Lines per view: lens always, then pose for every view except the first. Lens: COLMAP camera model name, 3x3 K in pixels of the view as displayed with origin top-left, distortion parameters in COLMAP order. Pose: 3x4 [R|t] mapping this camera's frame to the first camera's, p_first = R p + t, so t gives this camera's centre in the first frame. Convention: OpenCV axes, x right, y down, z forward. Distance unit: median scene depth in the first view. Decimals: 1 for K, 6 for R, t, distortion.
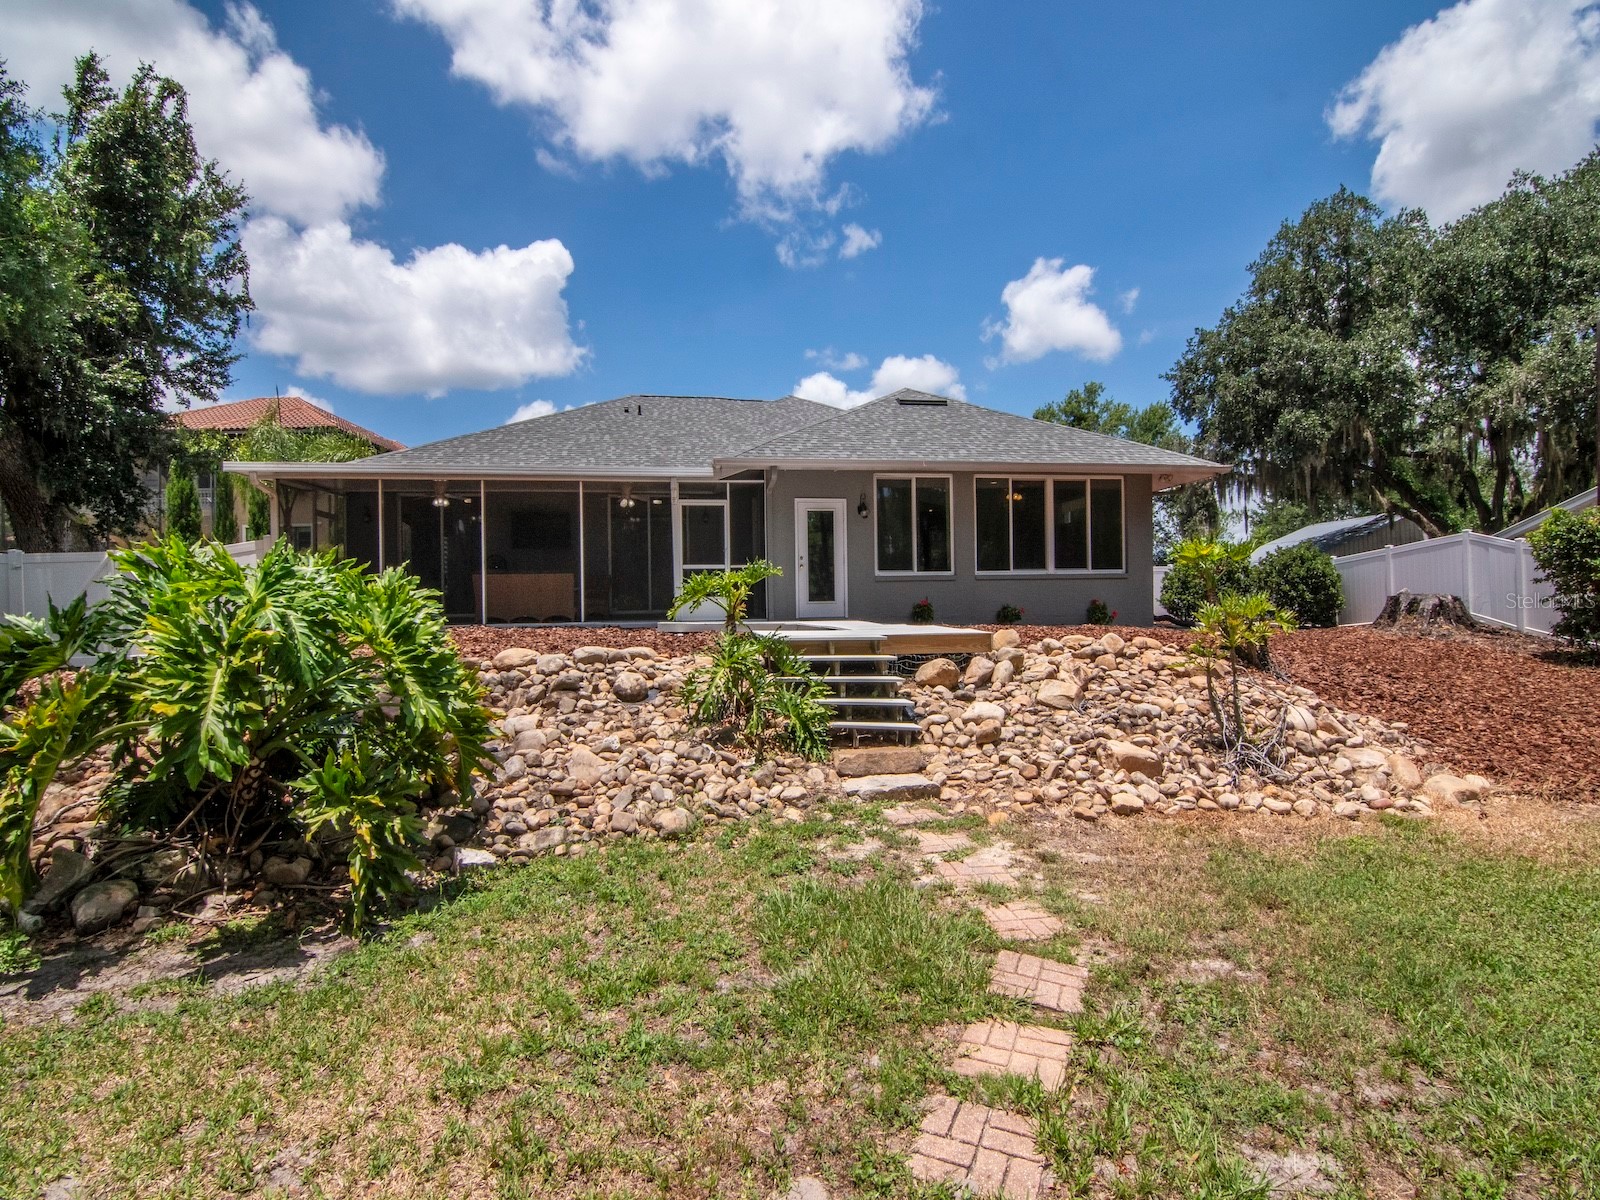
lens RADIAL K [[769.5, 0, 794.5], [0, 769.5, 604.9], [0, 0, 1]] dist [0.006806, -0.022097]
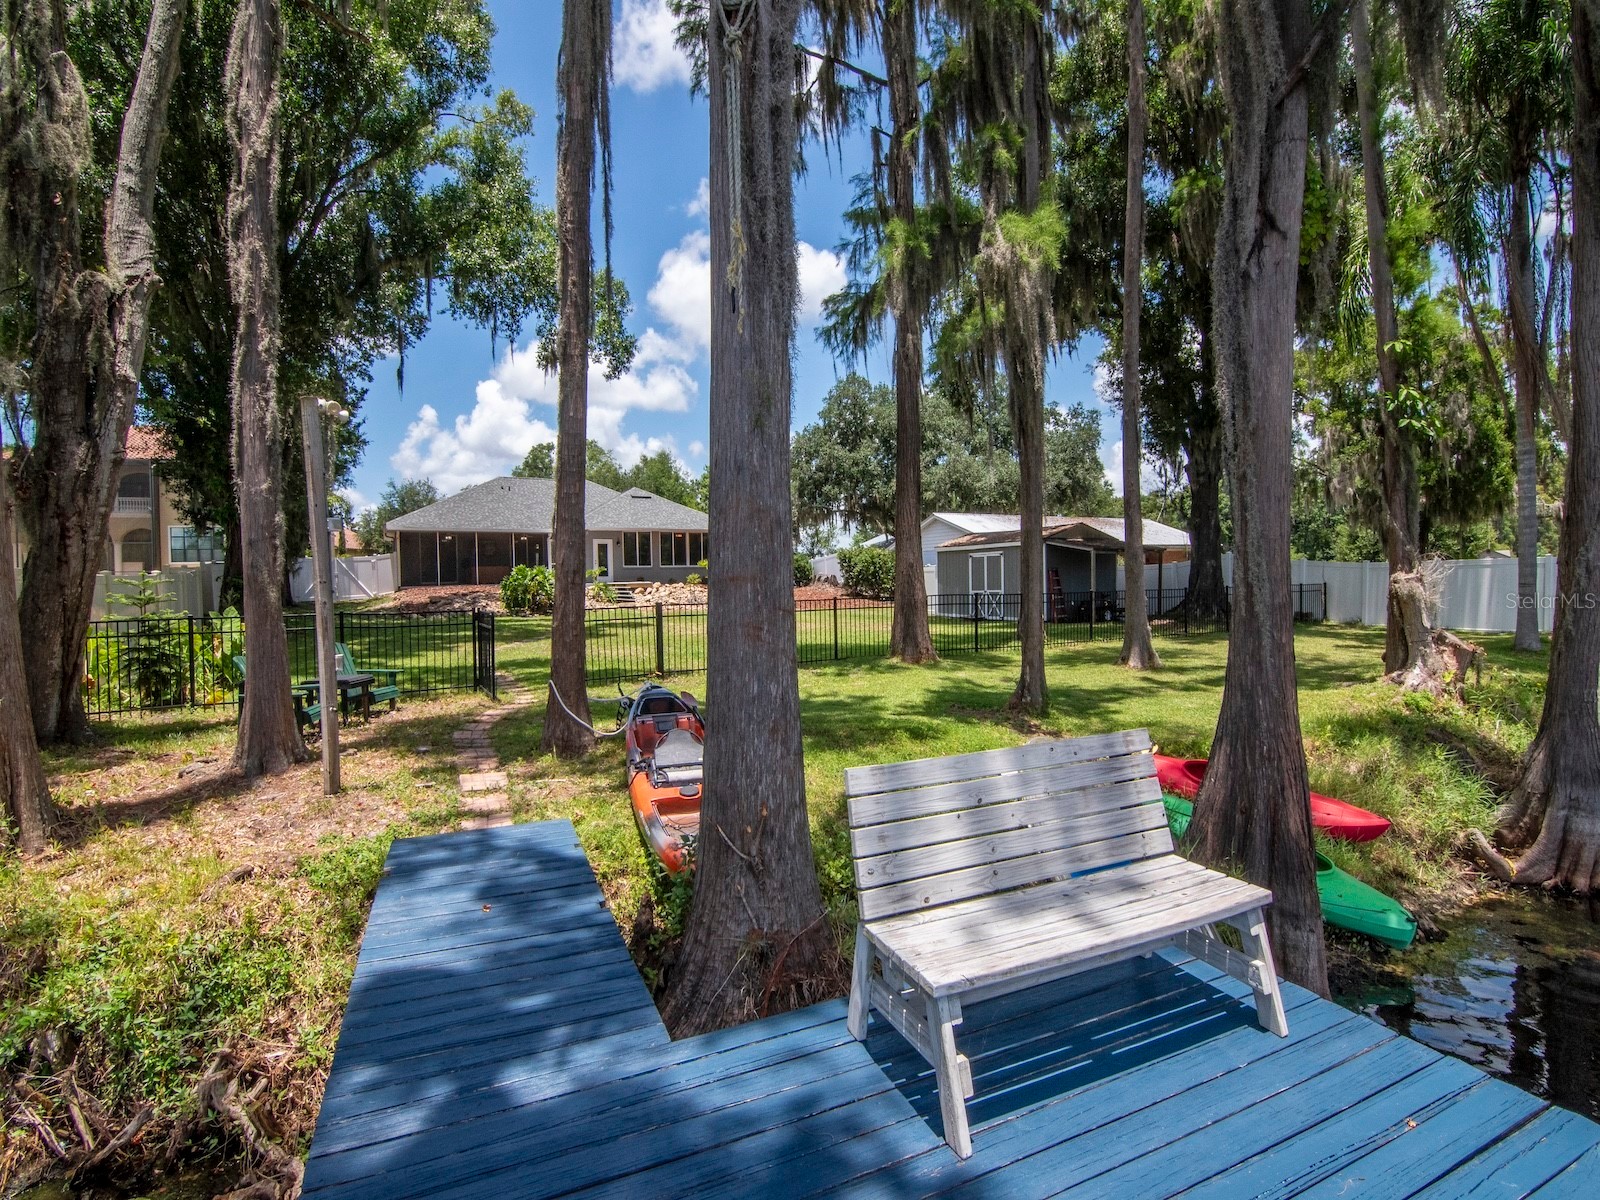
lens RADIAL K [[762.2, 0, 821.5], [0, 762.2, 599.6], [0, 0, 1]] dist [-0.003065, -0.011013]
pose [[0.932381, -0.011976, 0.361279, -0.115014], [0.006659, 0.999850, 0.015960, 0.019942], [-0.361416, -0.012475, 0.932321, -0.940073]]
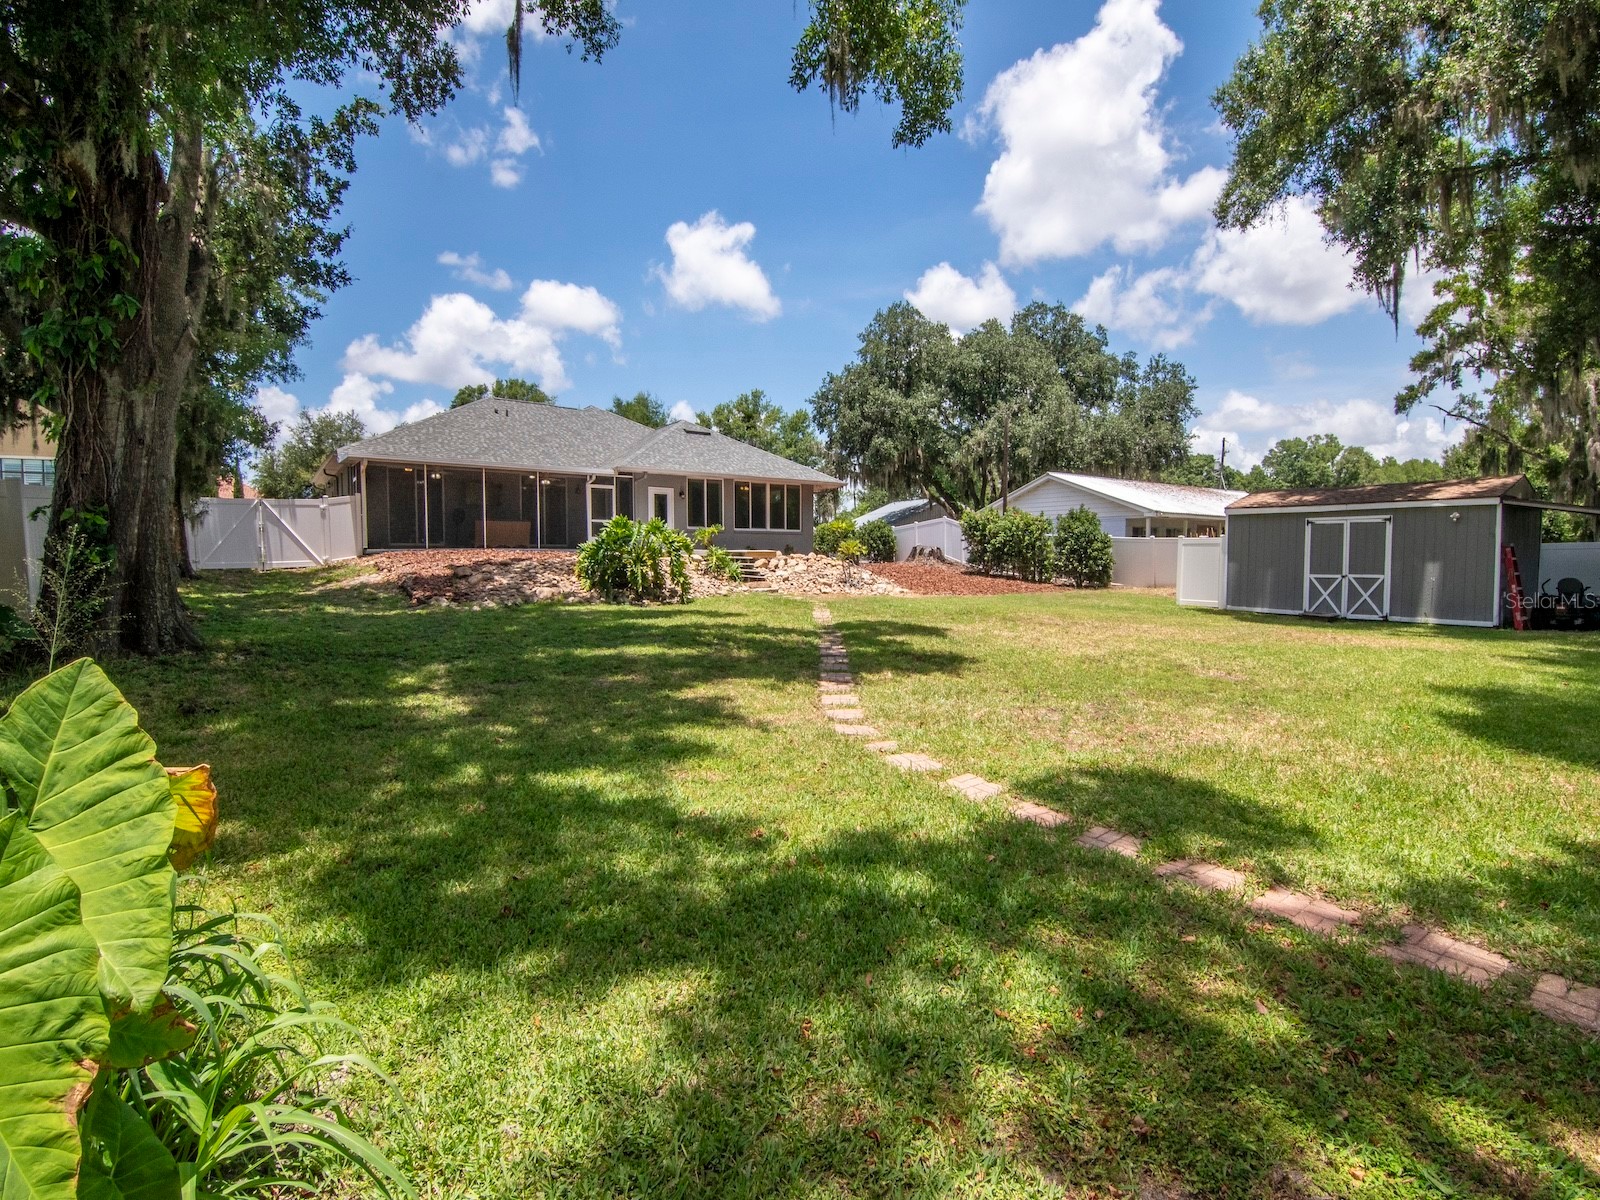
lens RADIAL K [[762.2, 0, 821.5], [0, 762.2, 599.6], [0, 0, 1]] dist [-0.003065, -0.011013]
pose [[0.882758, -0.010304, 0.469714, -0.262305], [-0.014540, 0.998682, 0.049232, 0.021068], [-0.469602, -0.050289, 0.881445, -0.449399]]
